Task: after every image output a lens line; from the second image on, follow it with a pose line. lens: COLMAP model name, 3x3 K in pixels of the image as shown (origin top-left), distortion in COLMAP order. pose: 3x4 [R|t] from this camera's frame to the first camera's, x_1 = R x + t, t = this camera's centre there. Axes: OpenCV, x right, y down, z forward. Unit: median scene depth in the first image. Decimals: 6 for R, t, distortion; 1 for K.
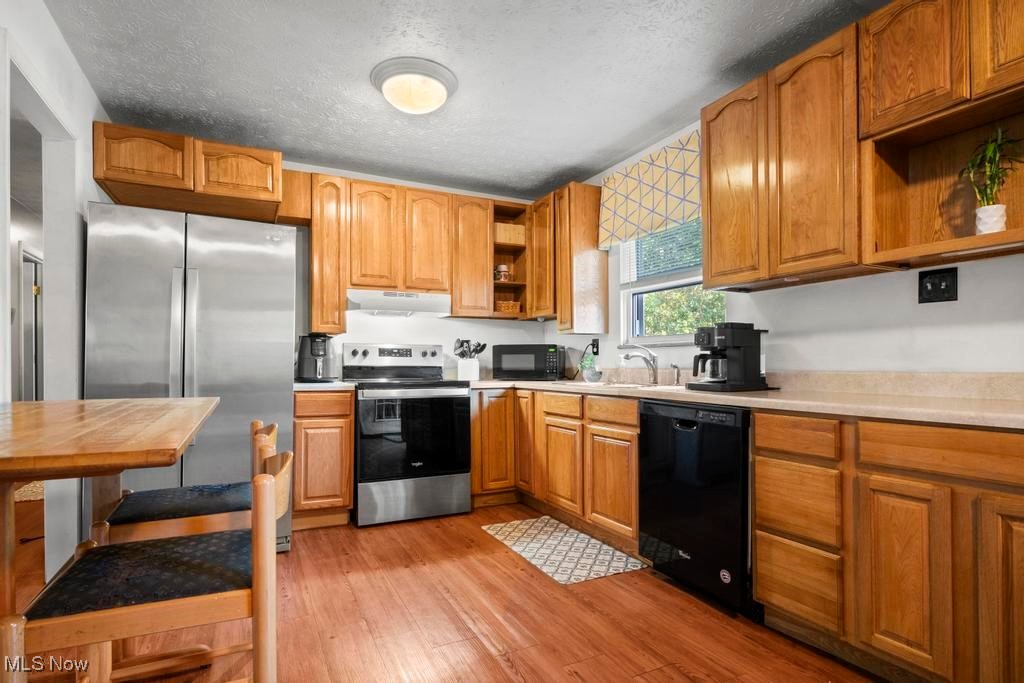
lens RADIAL K [[525.0, 0, 508.3], [0, 525.0, 363.7], [0, 0, 1]] dist [-0.010230, 0.003162]
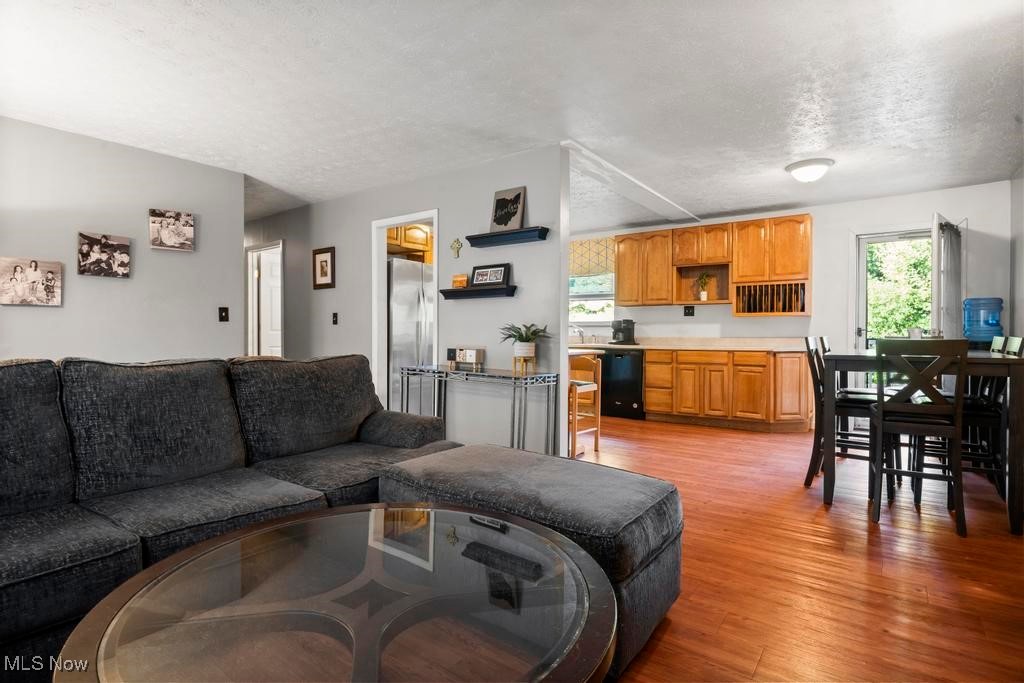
lens RADIAL K [[525.0, 0, 507.1], [0, 525.0, 338.7], [0, 0, 1]] dist [-0.010230, 0.003162]
pose [[0.892631, 0.002083, 0.450783, -1.214616], [-0.006727, 0.999940, 0.008700, 0.001193], [-0.450737, -0.010798, 0.892591, -1.026859]]
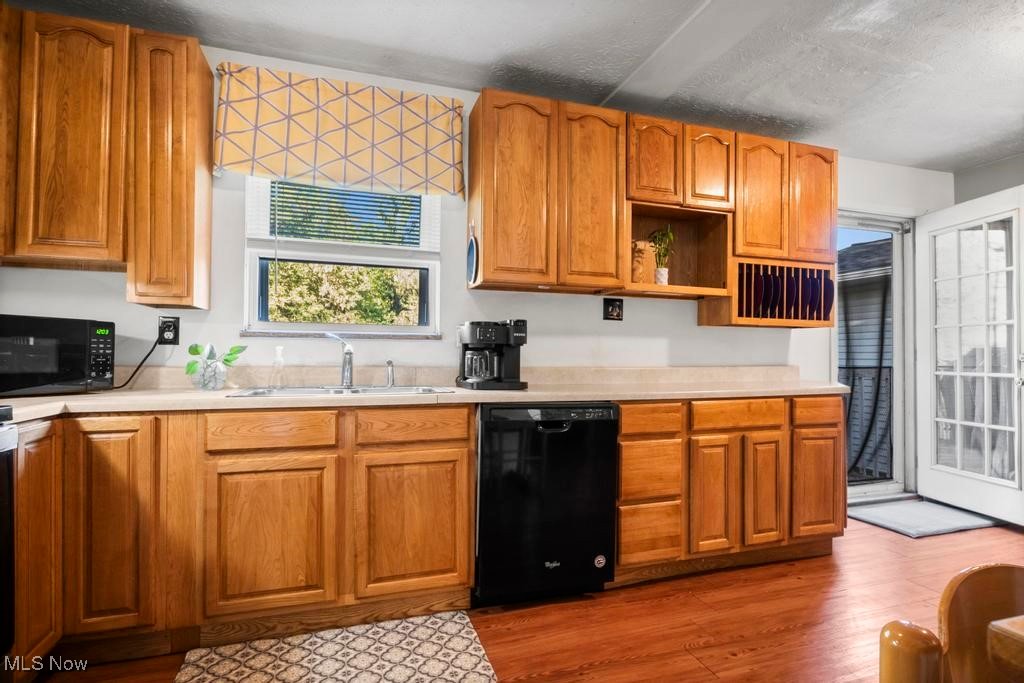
lens RADIAL K [[525.0, 0, 497.3], [0, 525.0, 348.3], [0, 0, 1]] dist [-0.010230, 0.003162]
pose [[0.144693, 0.017582, 0.989320, -0.520431], [-0.007368, 0.999834, -0.016691, -0.006993], [-0.989449, -0.004874, 0.144798, 0.806635]]
